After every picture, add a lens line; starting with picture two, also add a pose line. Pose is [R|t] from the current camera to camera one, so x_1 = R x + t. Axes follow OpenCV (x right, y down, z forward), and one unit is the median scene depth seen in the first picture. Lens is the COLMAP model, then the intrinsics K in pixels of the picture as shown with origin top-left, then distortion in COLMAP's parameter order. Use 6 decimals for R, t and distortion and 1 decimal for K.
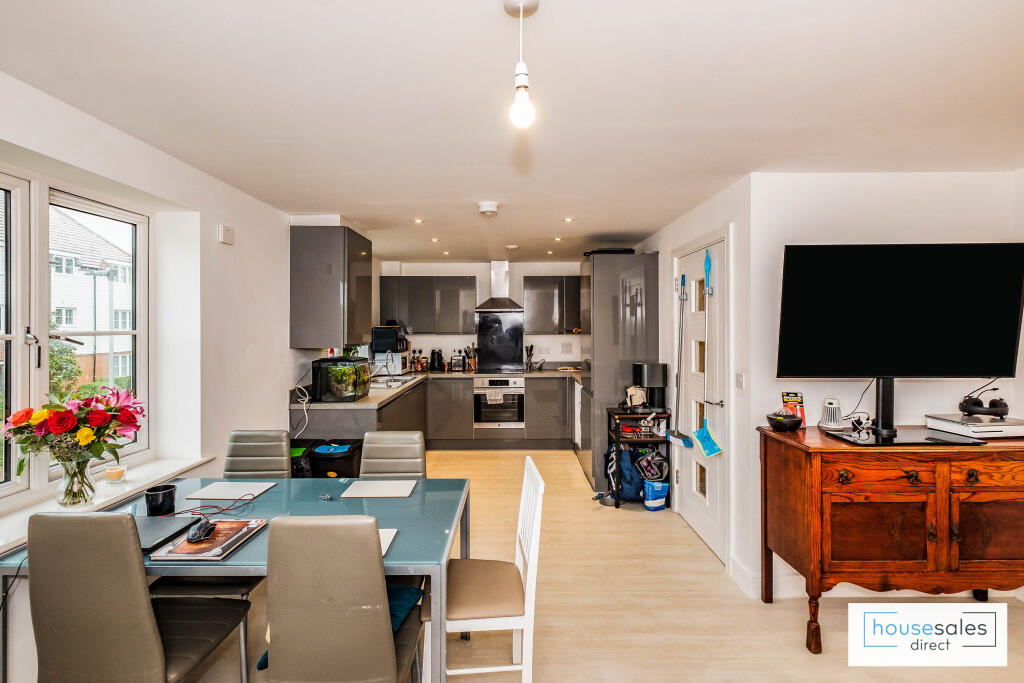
lens RADIAL K [[468.2, 0, 509.5], [0, 468.2, 324.2], [0, 0, 1]] dist [-0.002297, -0.000347]
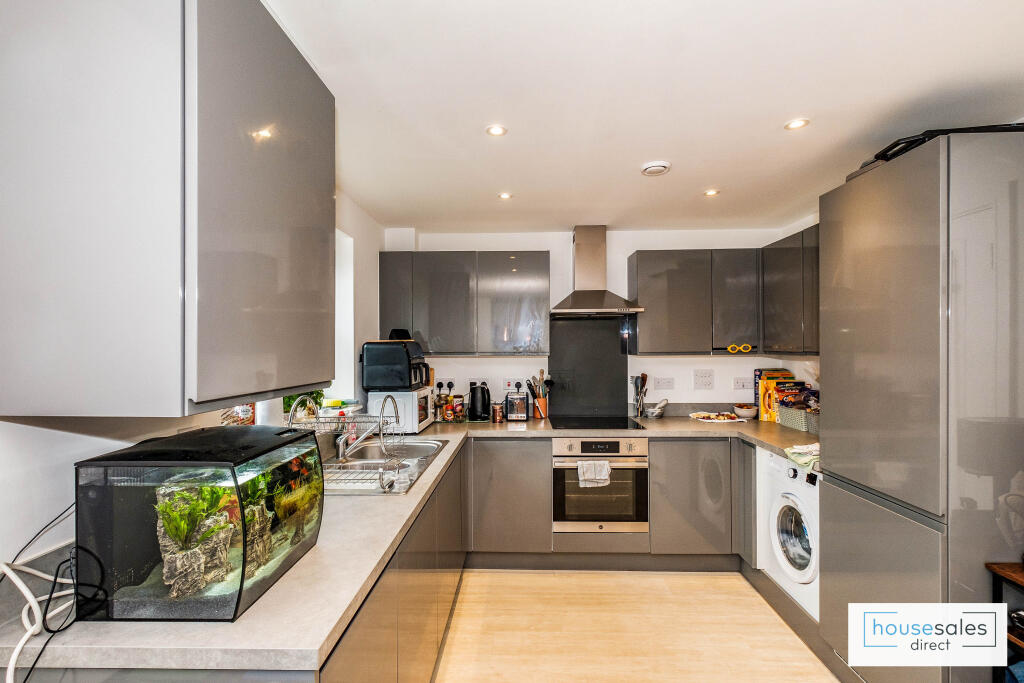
lens RADIAL K [[466.0, 0, 512.0], [0, 466.0, 341.5], [0, 0, 1]] dist [-0.000238, -0.000023]
pose [[0.999591, -0.001246, -0.028557, -0.145870], [0.001063, 0.999979, -0.006430, 0.011727], [0.028564, 0.006397, 0.999571, 0.633606]]
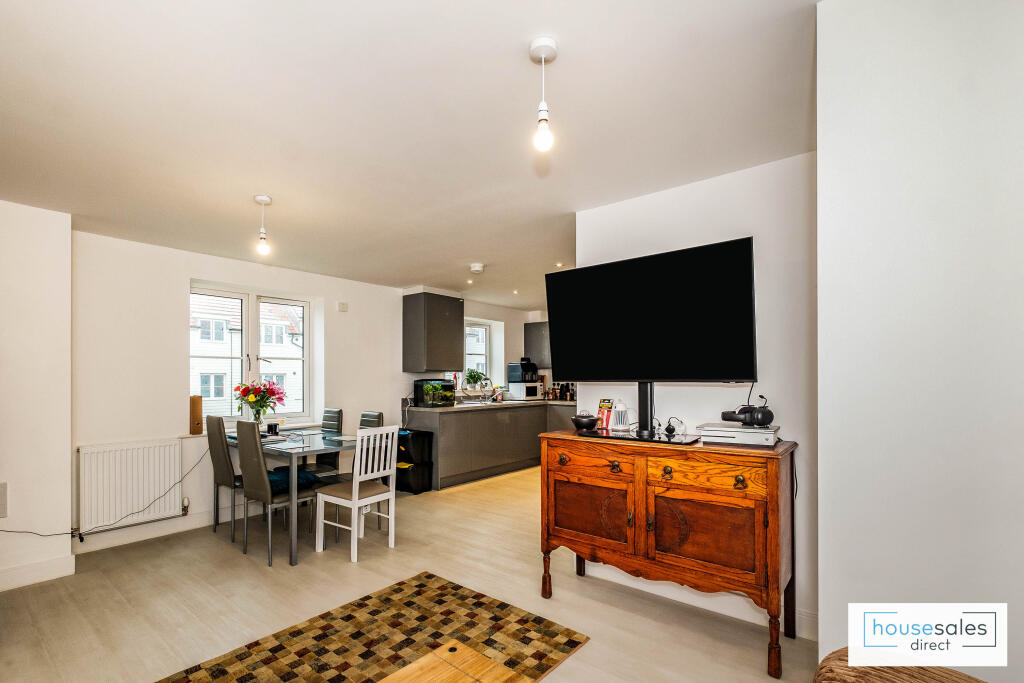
lens RADIAL K [[474.5, 0, 513.1], [0, 474.5, 373.0], [0, 0, 1]] dist [-0.000285, -0.000037]
pose [[0.781093, -0.004584, -0.624397, 0.700904], [0.001446, 0.999984, -0.005532, 0.053862], [0.624413, 0.003418, 0.781087, -0.026394]]
